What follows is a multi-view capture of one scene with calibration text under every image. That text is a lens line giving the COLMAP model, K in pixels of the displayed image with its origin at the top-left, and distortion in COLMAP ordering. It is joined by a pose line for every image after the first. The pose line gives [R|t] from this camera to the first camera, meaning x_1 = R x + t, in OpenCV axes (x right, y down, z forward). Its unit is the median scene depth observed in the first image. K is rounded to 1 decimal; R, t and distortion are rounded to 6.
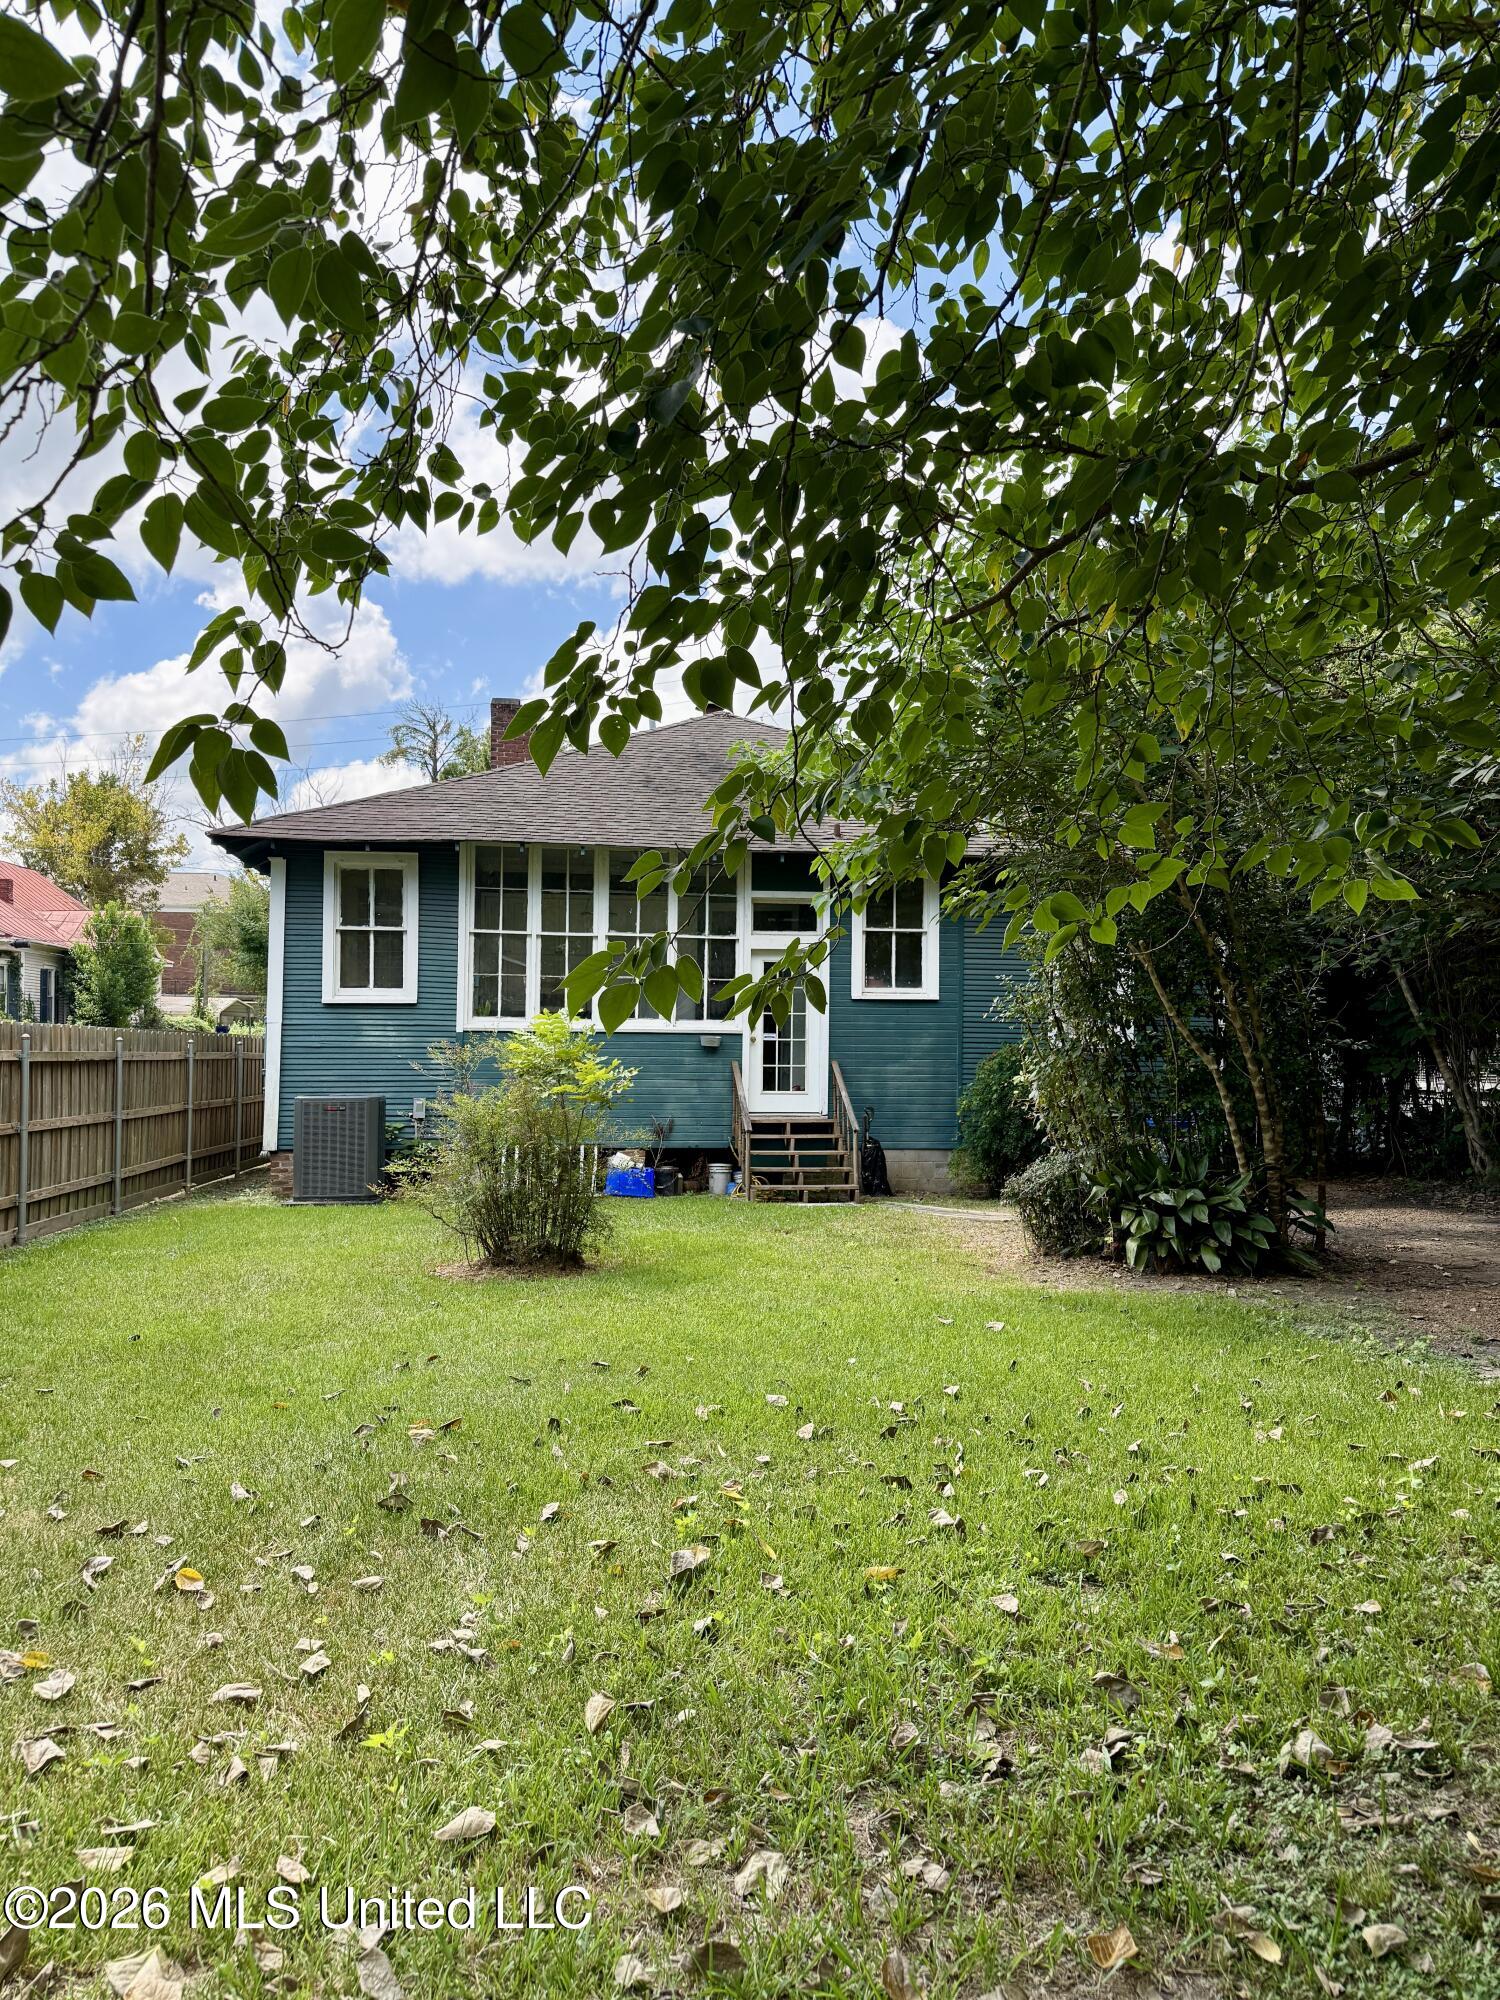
lens RADIAL K [[1408.0, 0, 725.8], [0, 1408.0, 1012.1], [0, 0, 1]] dist [0.126782, -0.217966]
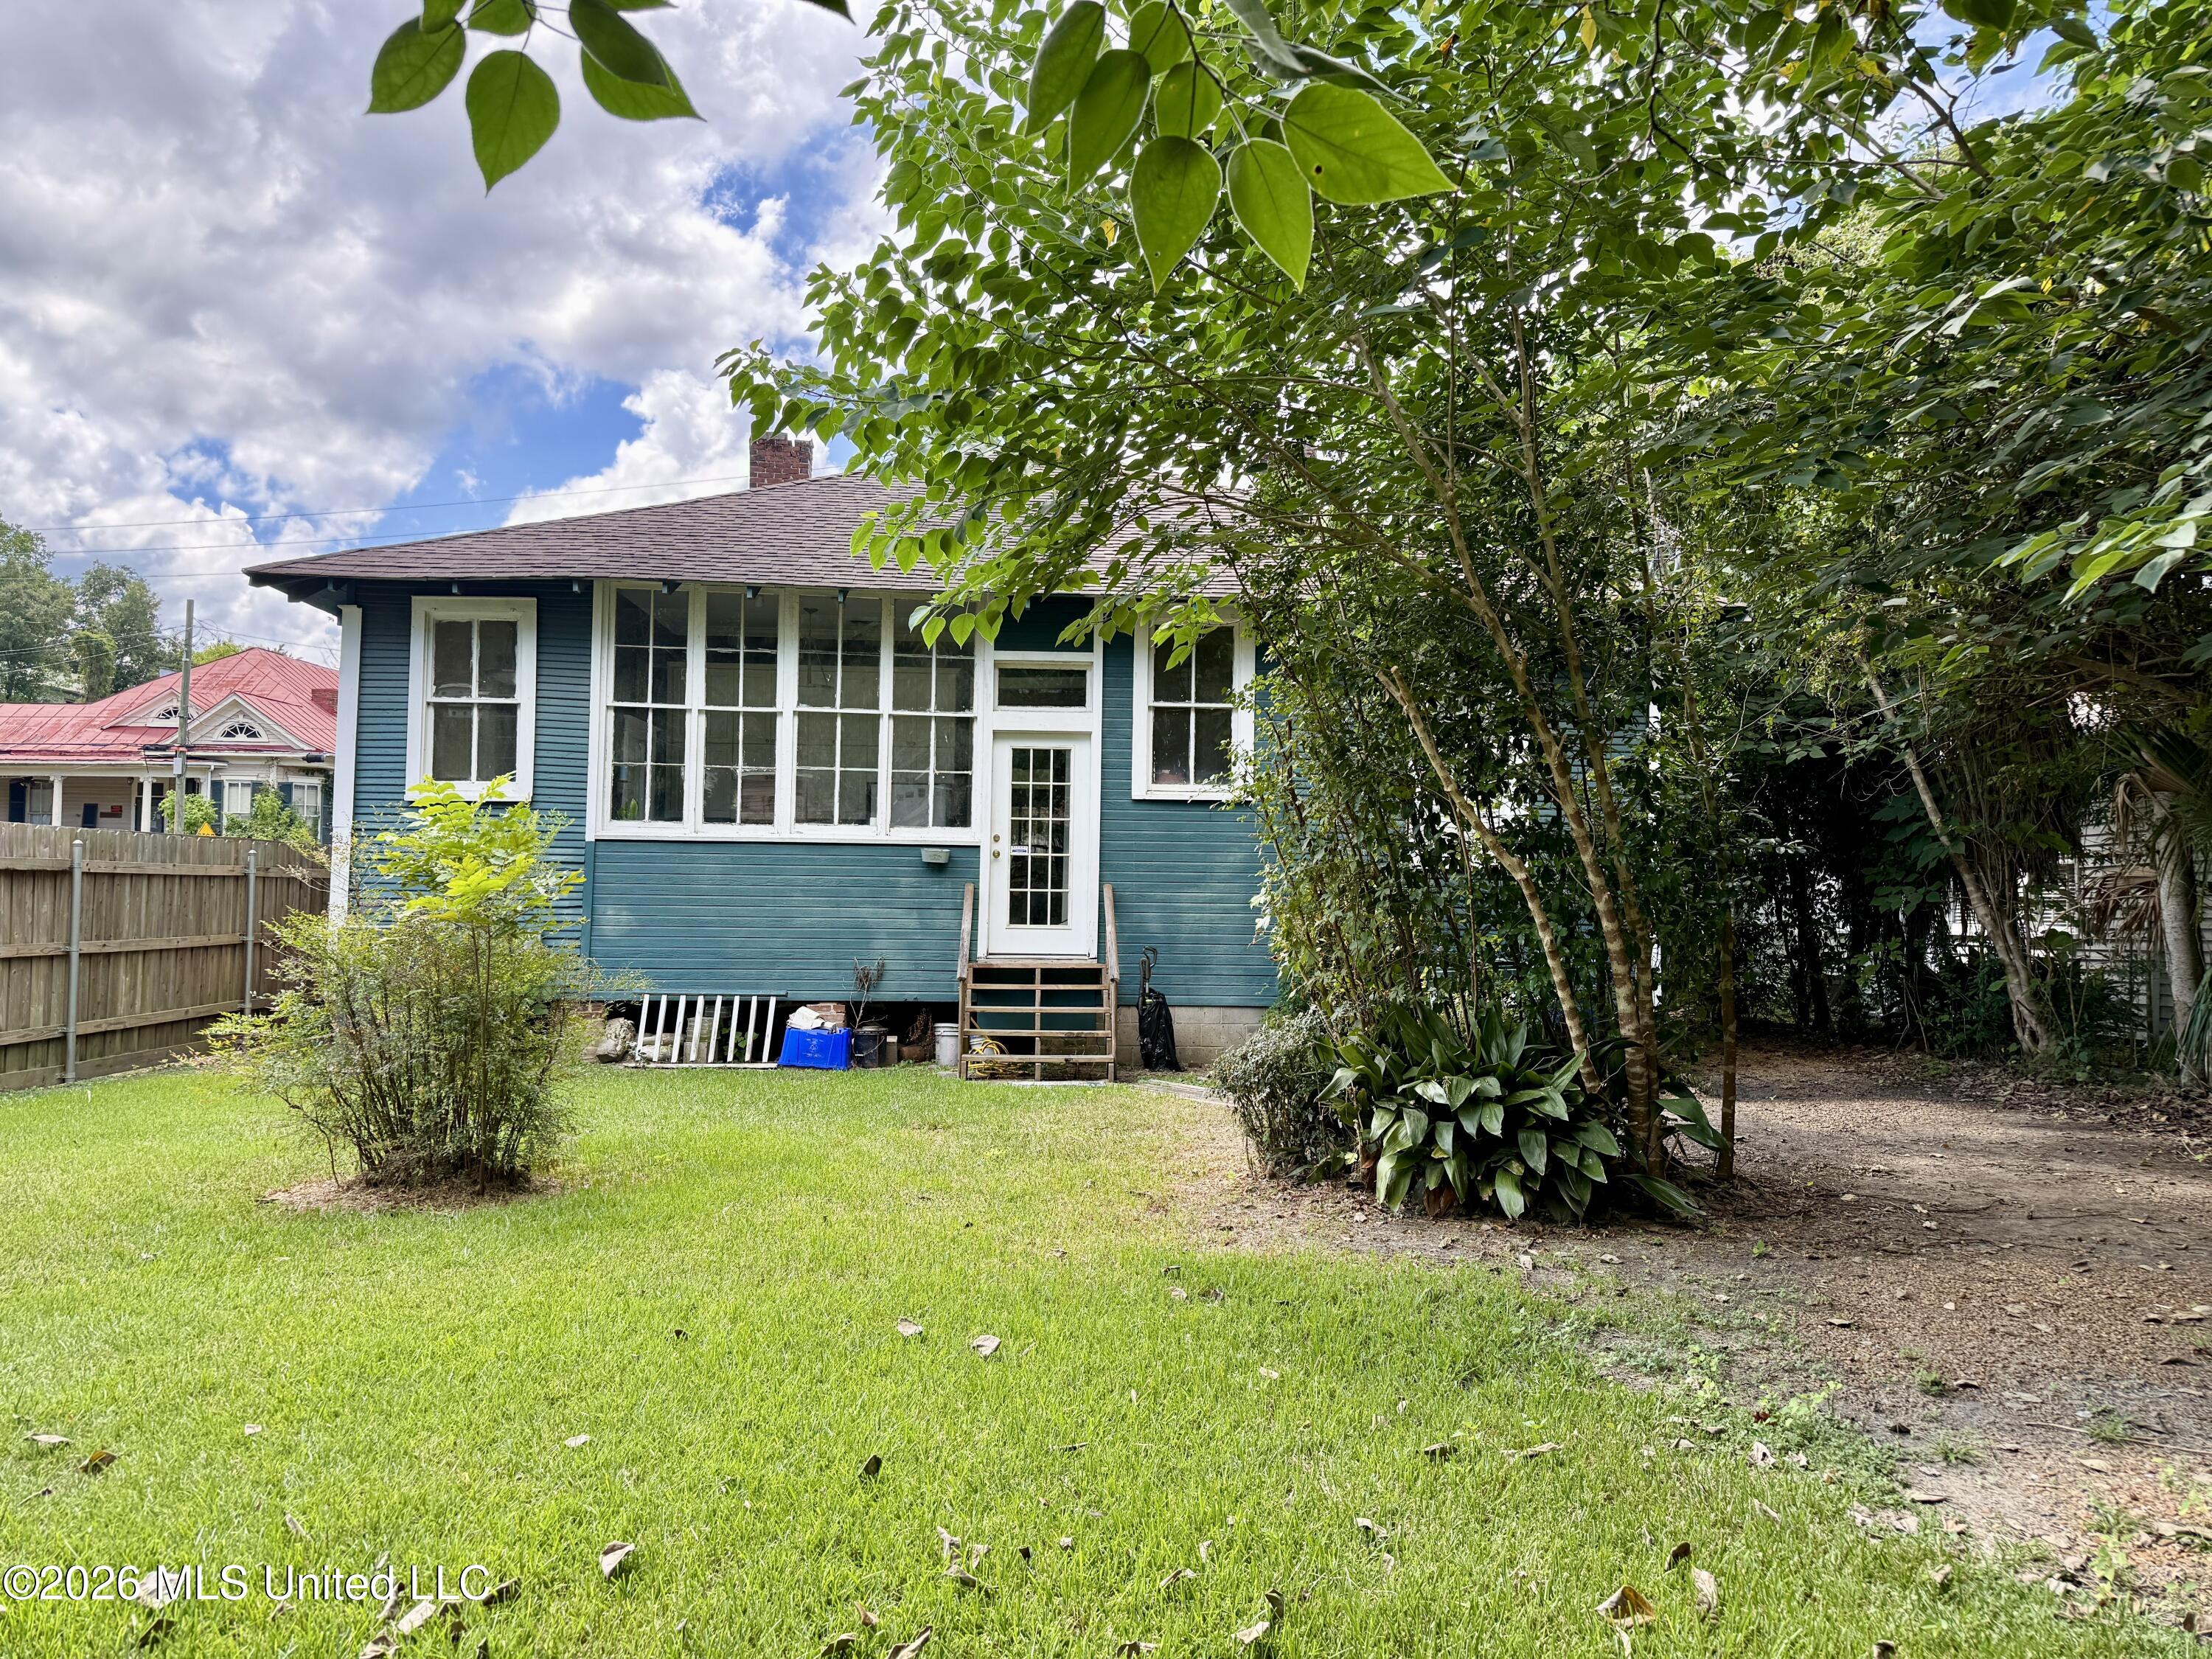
lens RADIAL K [[1557.3, 0, 1093.6], [0, 1557.3, 825.5], [0, 0, 1]] dist [0.126782, -0.217966]
pose [[0.997182, 0.003674, -0.074924, 0.134488], [-0.004951, 0.999845, -0.016867, 0.018637], [0.074851, 0.017190, 0.997047, 0.203285]]
